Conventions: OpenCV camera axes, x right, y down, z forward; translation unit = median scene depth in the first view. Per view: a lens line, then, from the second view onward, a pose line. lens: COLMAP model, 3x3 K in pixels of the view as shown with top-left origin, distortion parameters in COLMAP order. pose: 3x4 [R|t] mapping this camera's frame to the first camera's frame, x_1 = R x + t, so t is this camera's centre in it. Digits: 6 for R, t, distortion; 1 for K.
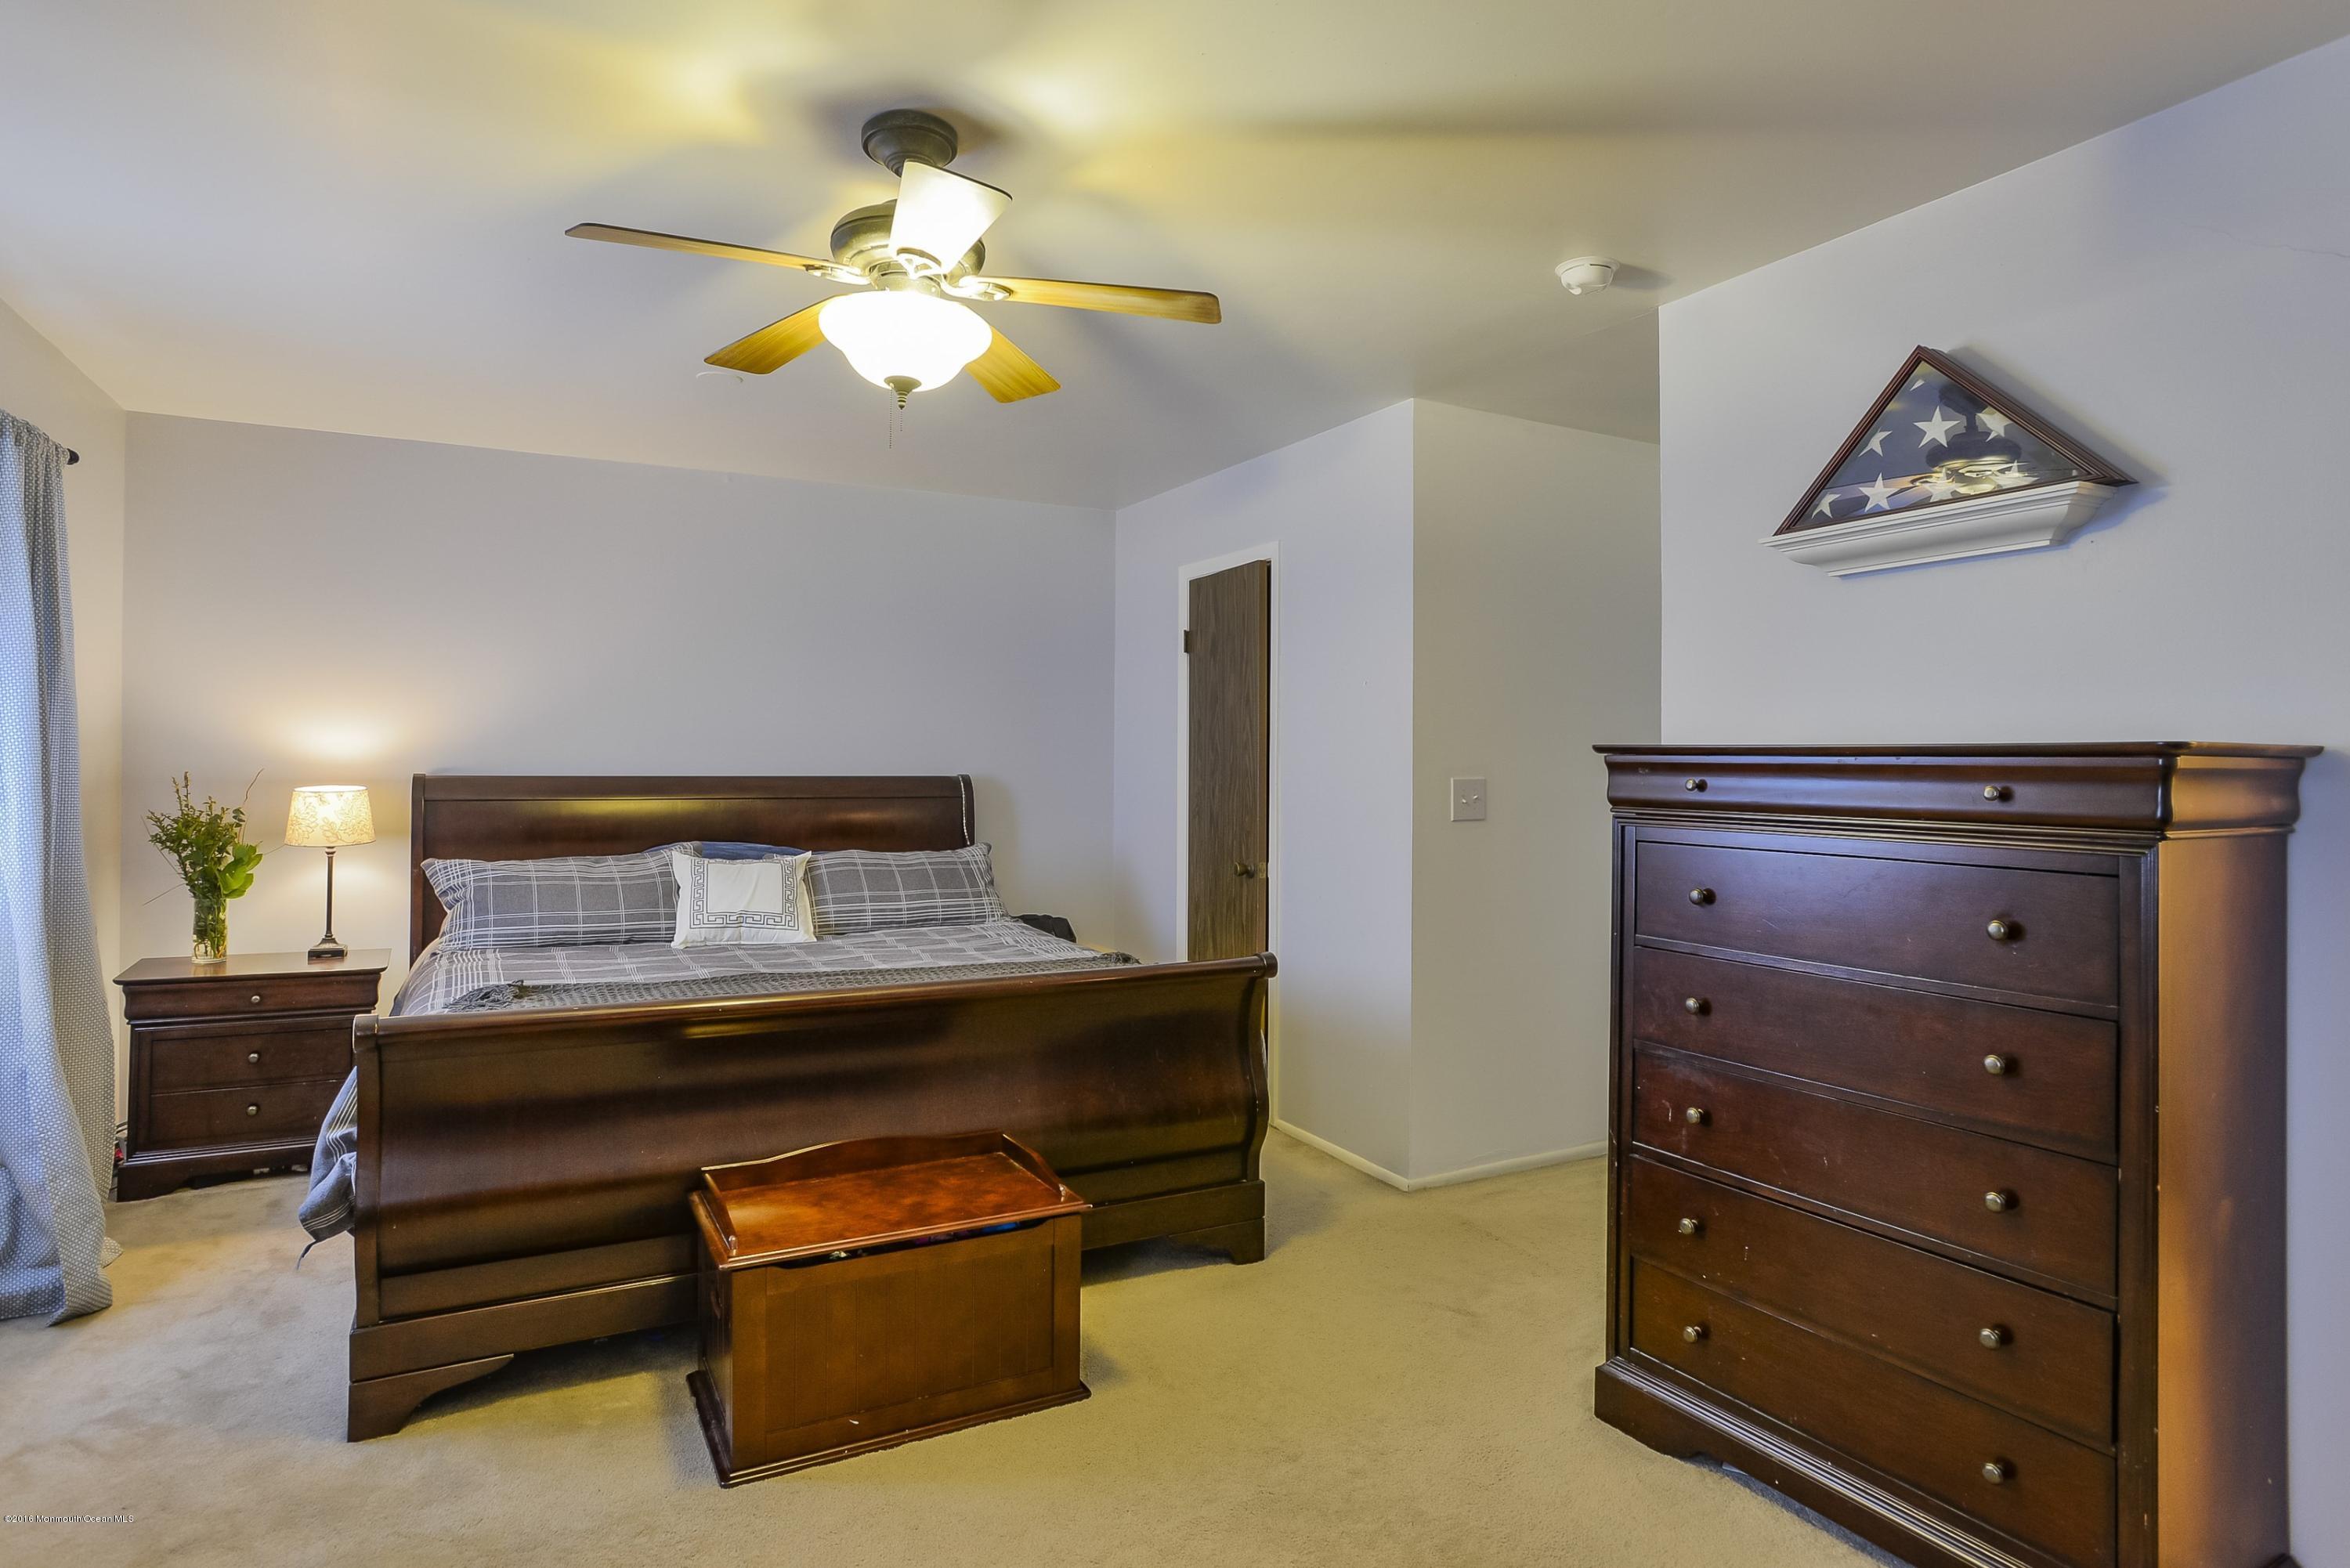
lens RADIAL K [[1172.4, 0, 1164.8], [0, 1172.4, 722.6], [0, 0, 1]] dist [-0.057463, 0.034214]
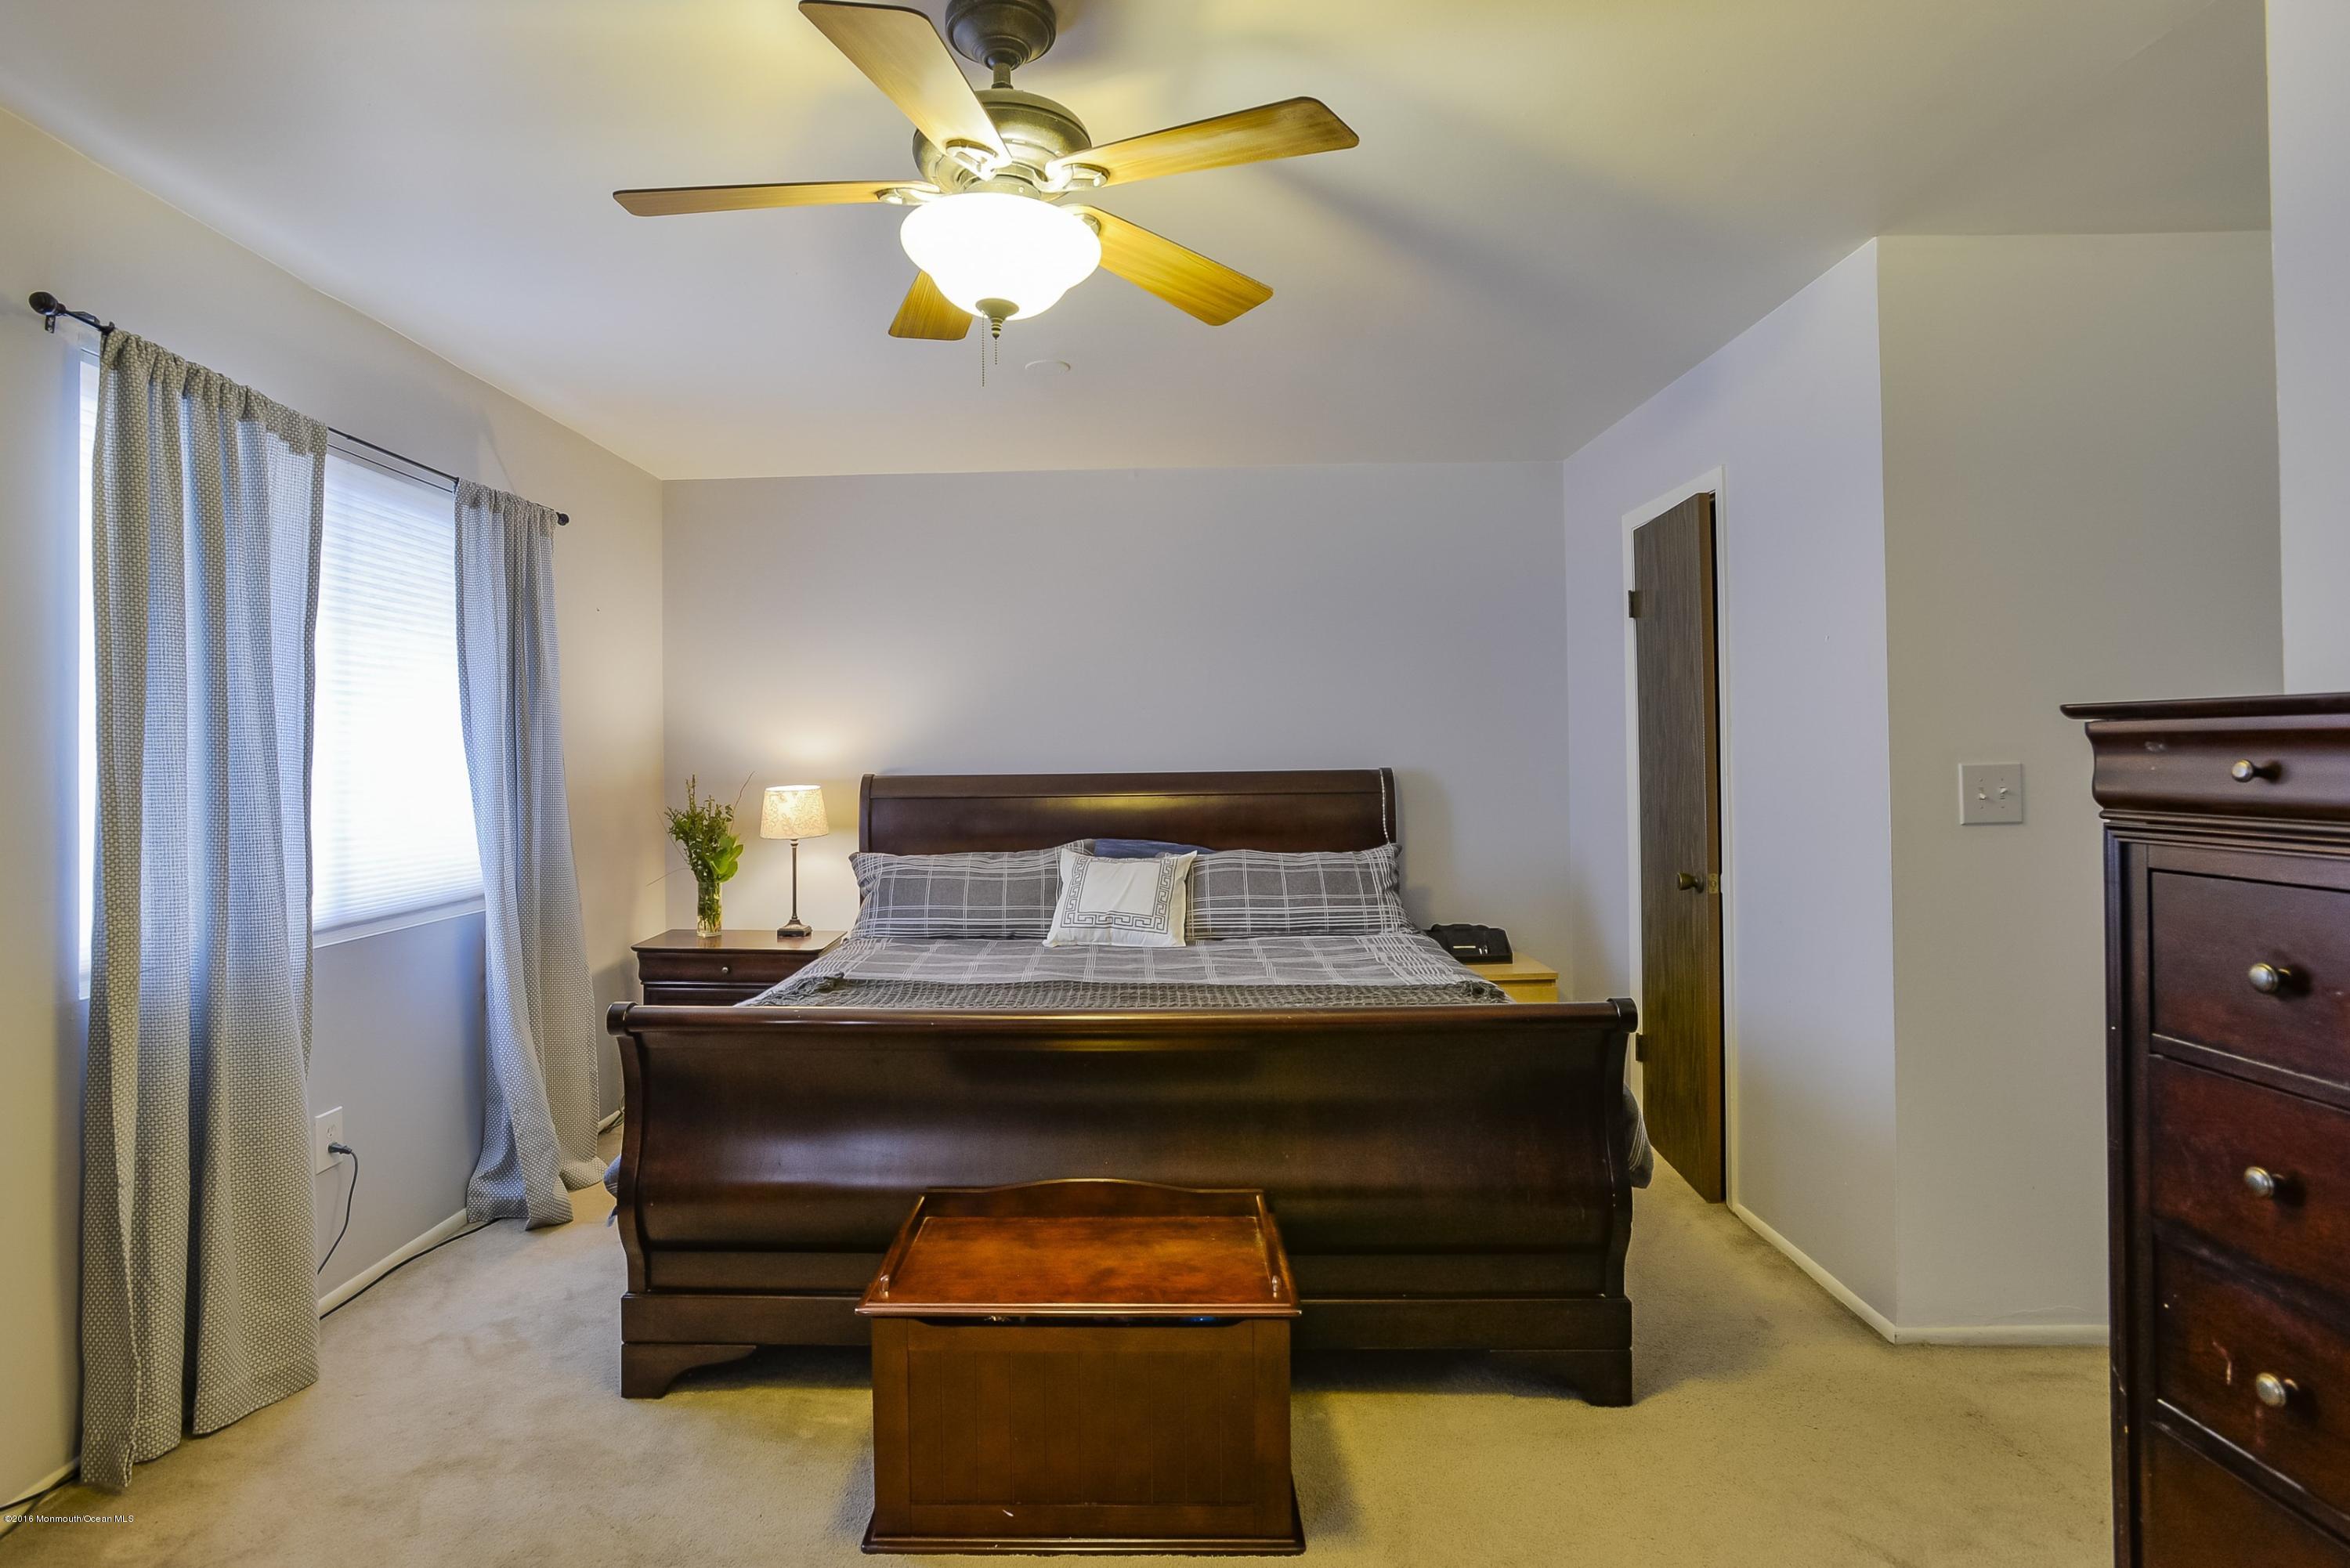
lens RADIAL K [[1172.4, 0, 1164.8], [0, 1172.4, 722.6], [0, 0, 1]] dist [-0.057463, 0.034214]
pose [[0.884795, -0.030960, -0.464950, 0.140039], [0.033382, 0.999438, -0.003025, 0.008627], [0.464783, -0.012845, 0.885332, 0.158440]]
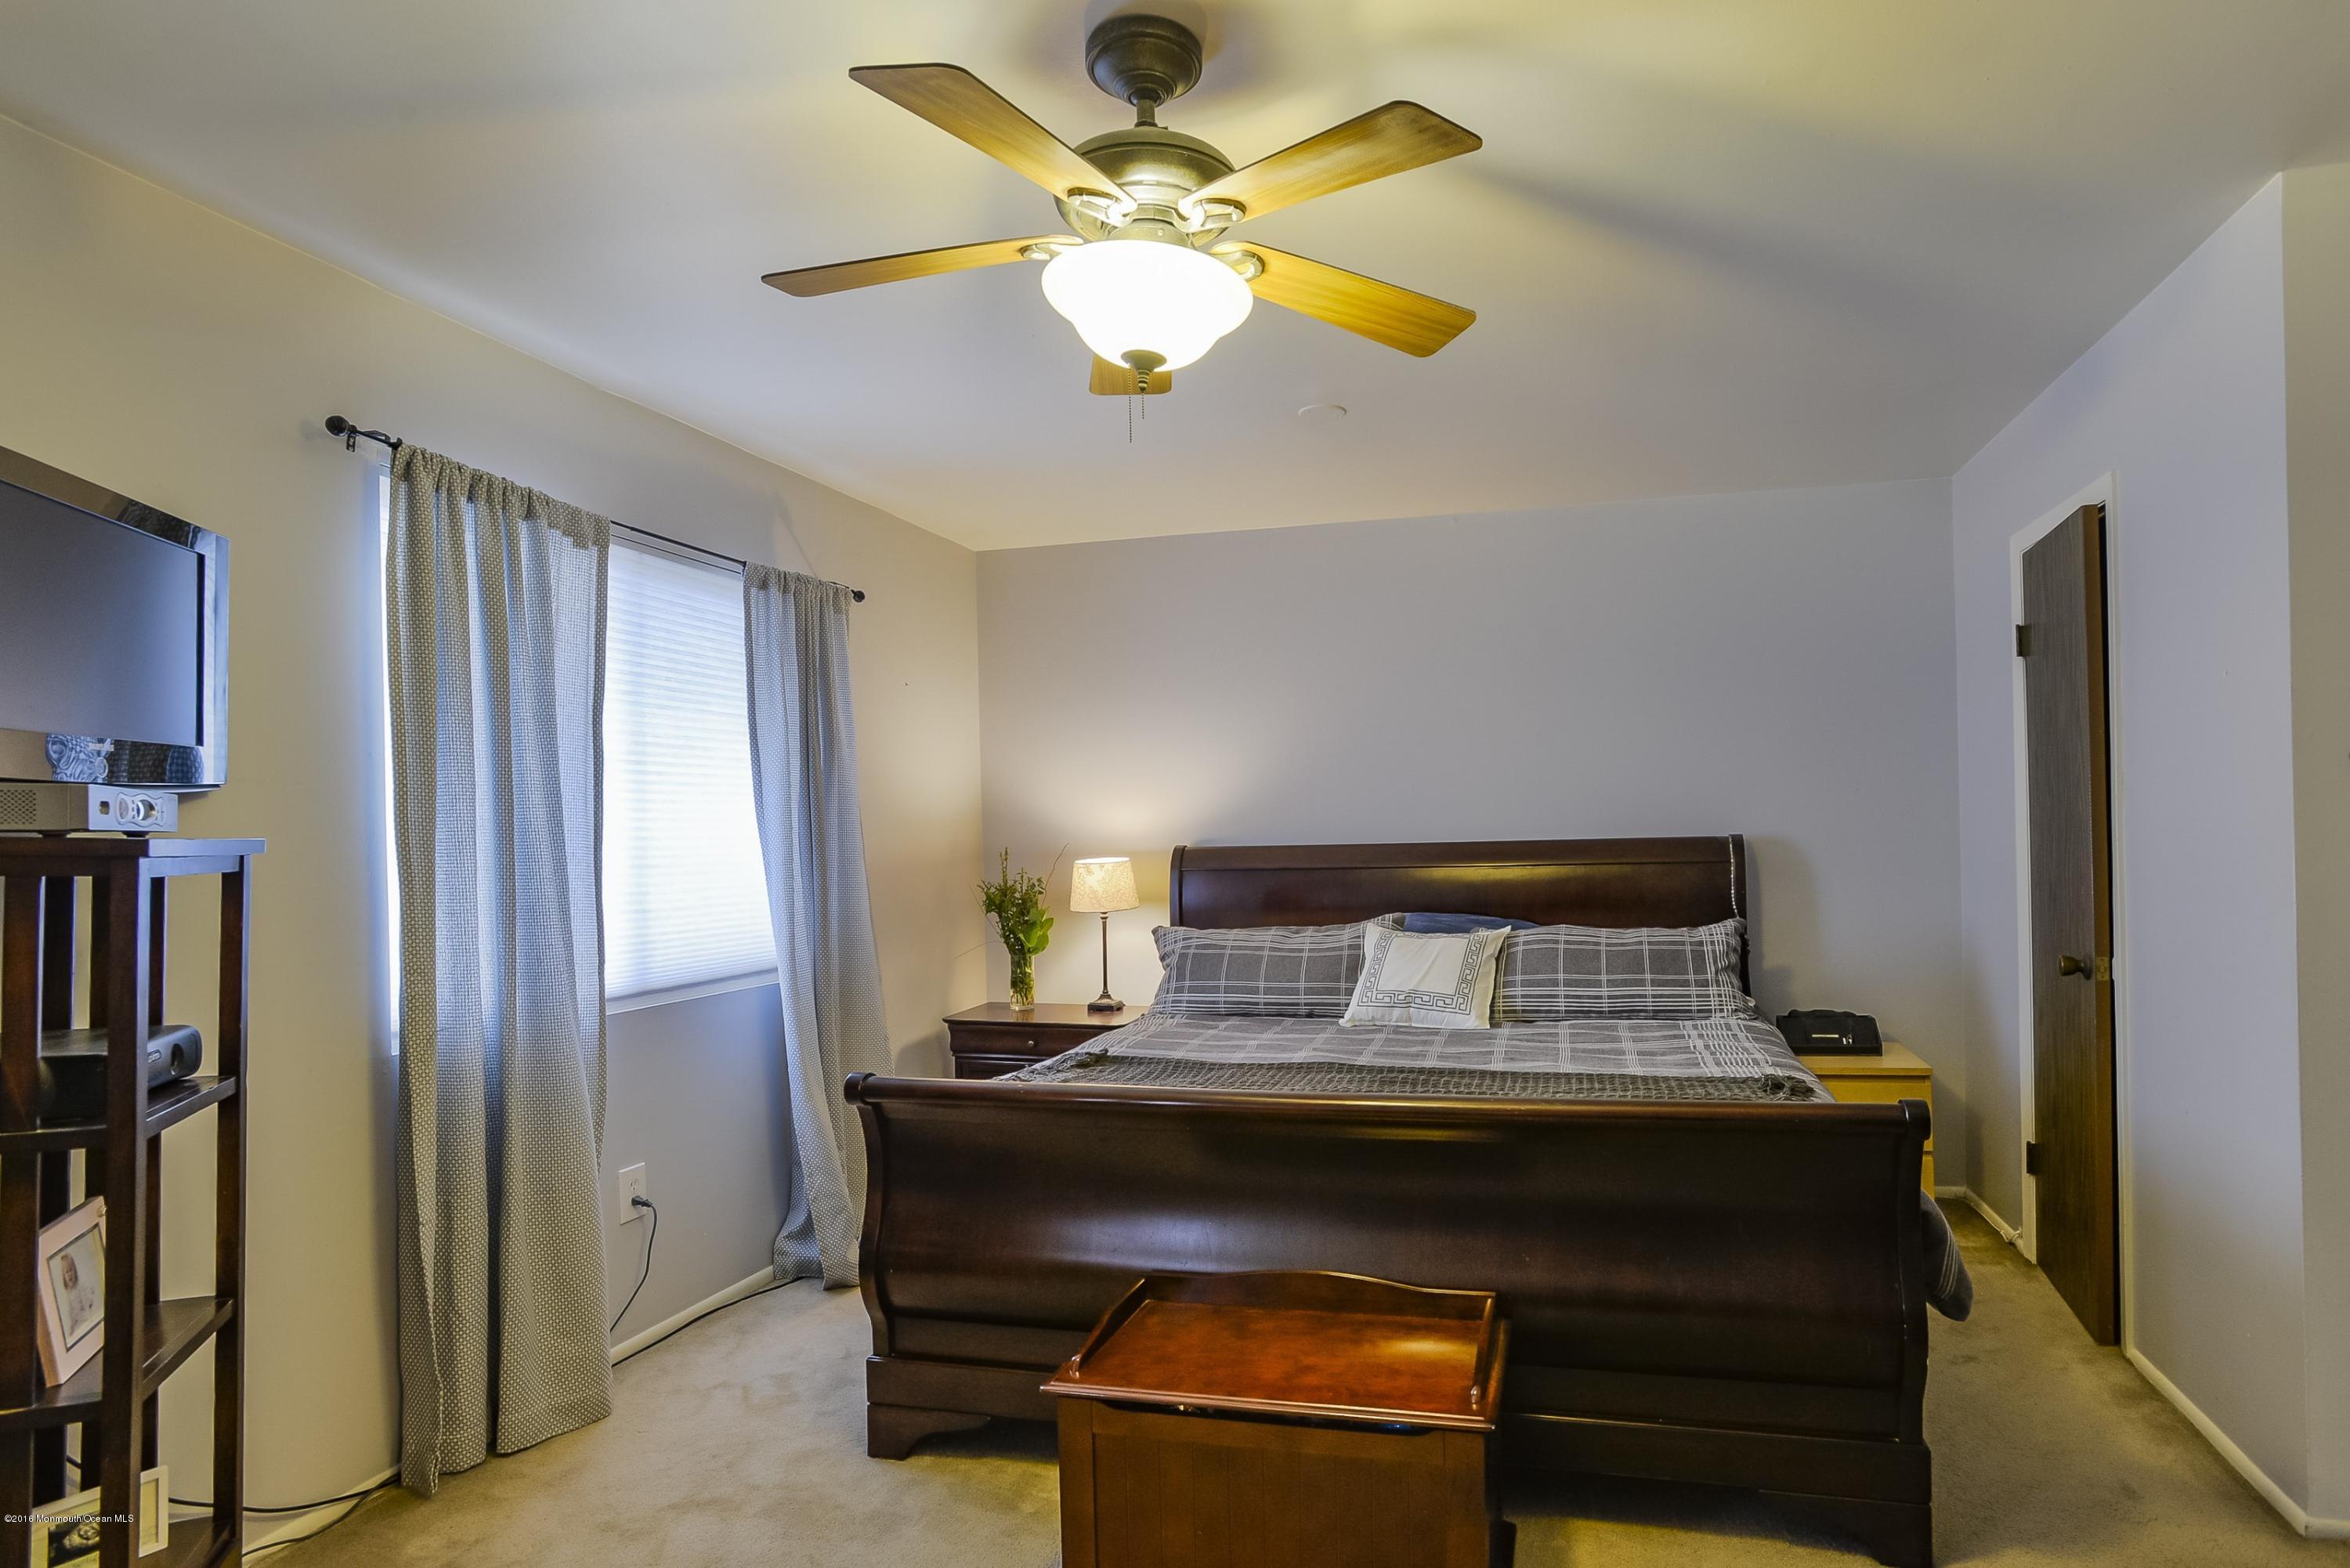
lens RADIAL K [[1250.0, 0, 1328.2], [0, 1250.0, 811.1], [0, 0, 1]] dist [-0.065700, 0.053983]
pose [[0.776191, -0.032405, -0.629664, 0.212588], [0.047607, 0.998840, 0.007282, 0.011745], [0.628697, -0.035629, 0.776833, 0.207888]]
